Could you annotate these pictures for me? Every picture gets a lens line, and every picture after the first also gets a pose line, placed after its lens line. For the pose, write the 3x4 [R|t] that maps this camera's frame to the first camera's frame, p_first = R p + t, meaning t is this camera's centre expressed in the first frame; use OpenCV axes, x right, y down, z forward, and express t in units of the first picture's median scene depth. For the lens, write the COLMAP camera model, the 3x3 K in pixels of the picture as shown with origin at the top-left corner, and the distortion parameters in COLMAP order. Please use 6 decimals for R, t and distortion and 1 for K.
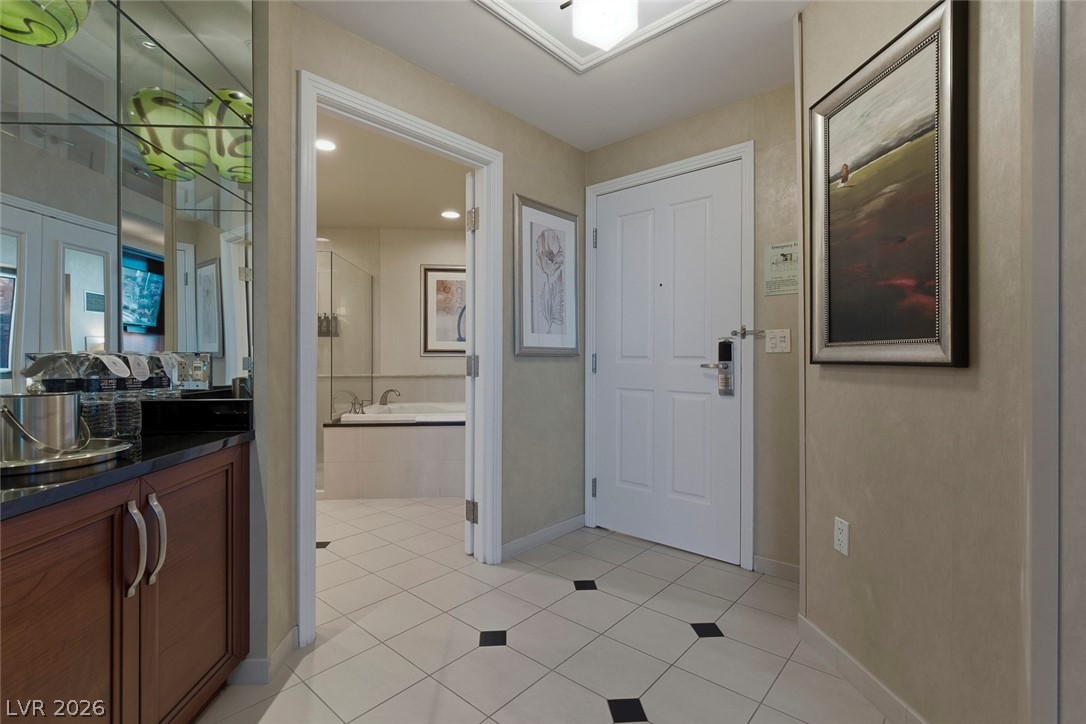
lens RADIAL K [[494.8, 0, 541.4], [0, 494.8, 353.1], [0, 0, 1]] dist [0.003060, -0.000577]
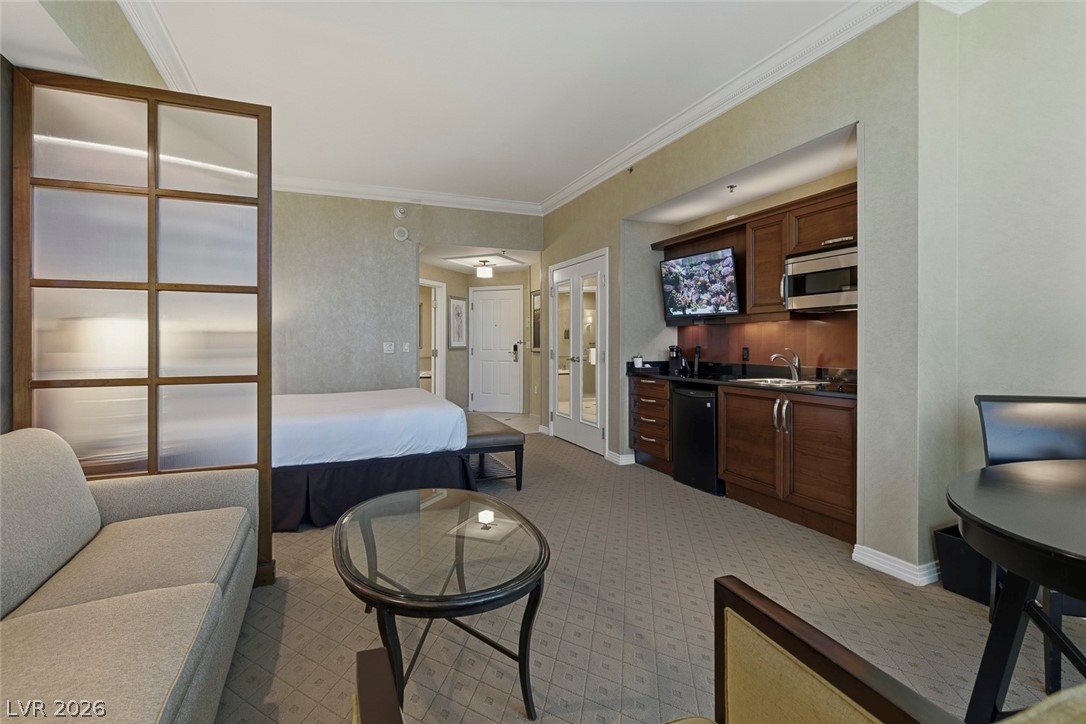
lens RADIAL K [[512.0, 0, 541.1], [0, 512.0, 344.4], [0, 0, 1]] dist [0.001948, -0.000248]
pose [[0.942852, -0.002704, 0.333201, -0.571502], [-0.001303, 0.999930, 0.011802, -0.064501], [-0.333209, -0.011562, 0.942782, -2.159943]]
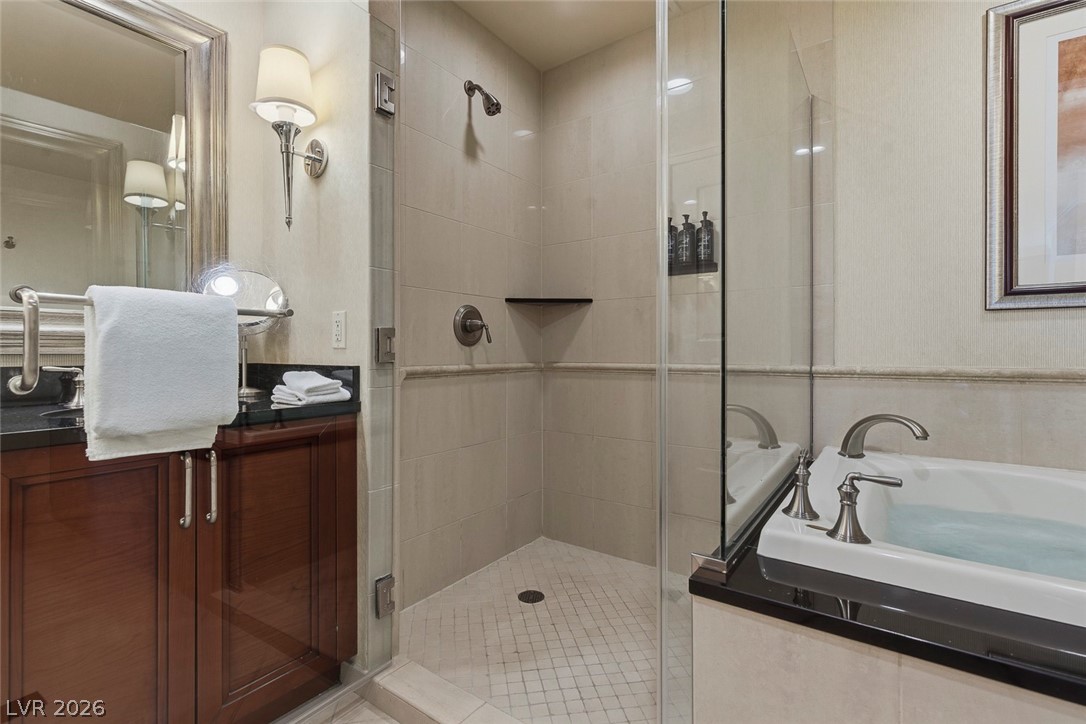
lens RADIAL K [[498.8, 0, 536.4], [0, 498.8, 349.3], [0, 0, 1]] dist [0.001458, 0.000176]
pose [[0.770827, -0.002630, -0.637039, -0.500514], [0.006113, 0.999976, 0.003268, 0.052948], [0.637015, -0.006414, 0.770824, 1.116768]]
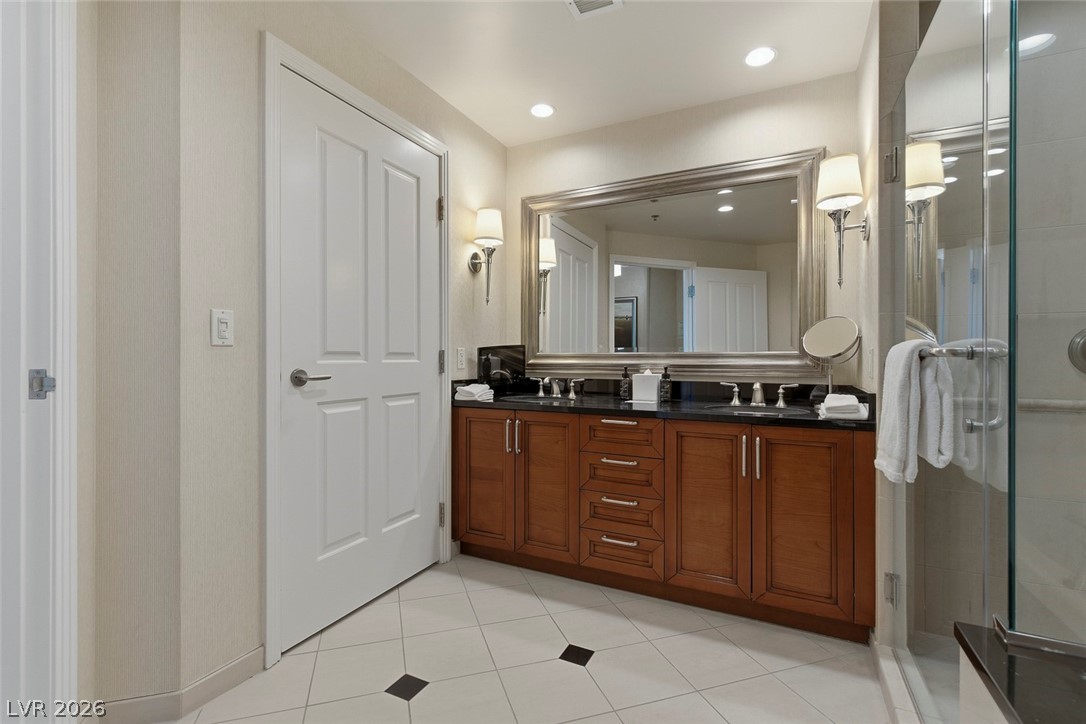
lens RADIAL K [[480.8, 0, 543.0], [0, 480.8, 362.0], [0, 0, 1]] dist [0.000708, -0.000219]
pose [[-0.497285, 0.009988, -0.867530, -0.219433], [0.006879, 0.999948, 0.007570, 0.021395], [0.867560, -0.002204, -0.497328, 1.342701]]
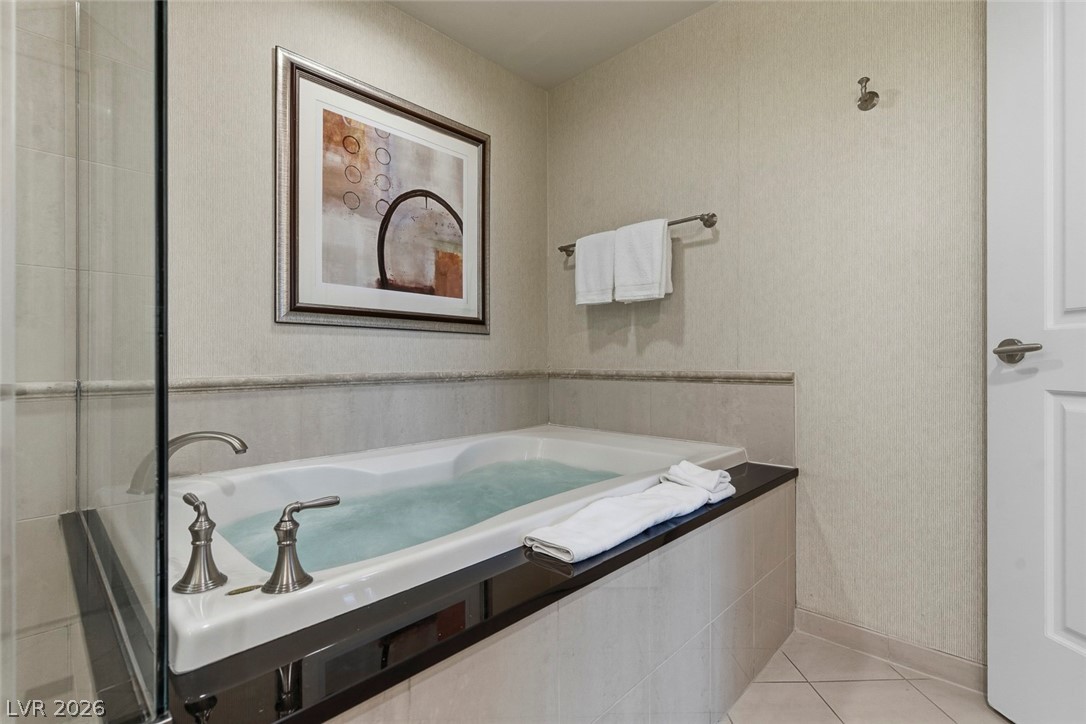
lens RADIAL K [[494.3, 0, 538.5], [0, 494.3, 359.0], [0, 0, 1]] dist [0.002189, -0.000781]
pose [[0.744613, 0.000020, 0.667497, -0.638273], [-0.002394, 0.999994, 0.002641, 0.056181], [-0.667492, -0.003565, 0.744608, 1.216811]]
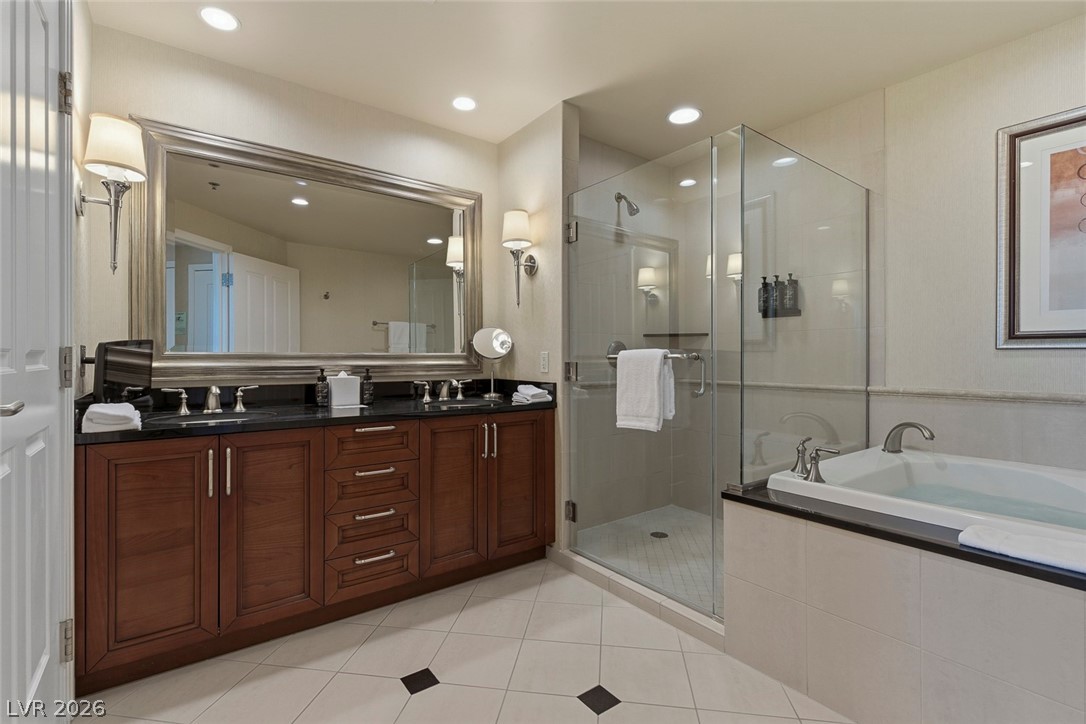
lens RADIAL K [[494.3, 0, 538.5], [0, 494.3, 359.0], [0, 0, 1]] dist [0.002189, -0.000781]
pose [[0.547738, 0.003481, -0.836642, -0.202837], [0.006099, 0.999948, 0.008154, 0.017037], [0.836628, -0.009568, 0.547689, 0.852641]]
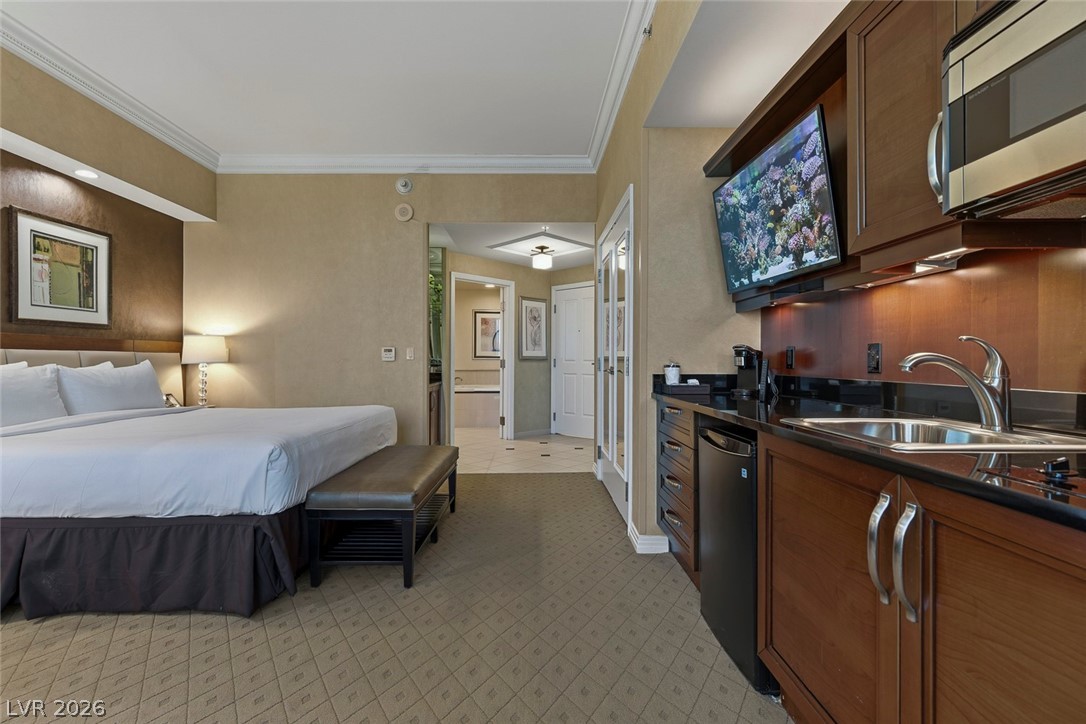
lens RADIAL K [[490.8, 0, 538.6], [0, 490.8, 360.8], [0, 0, 1]] dist [0.003567, -0.000688]
pose [[0.998761, 0.001057, -0.049755, 0.172897], [-0.000497, 0.999936, 0.011268, -0.018260], [0.049764, -0.011229, 0.998698, -1.532333]]
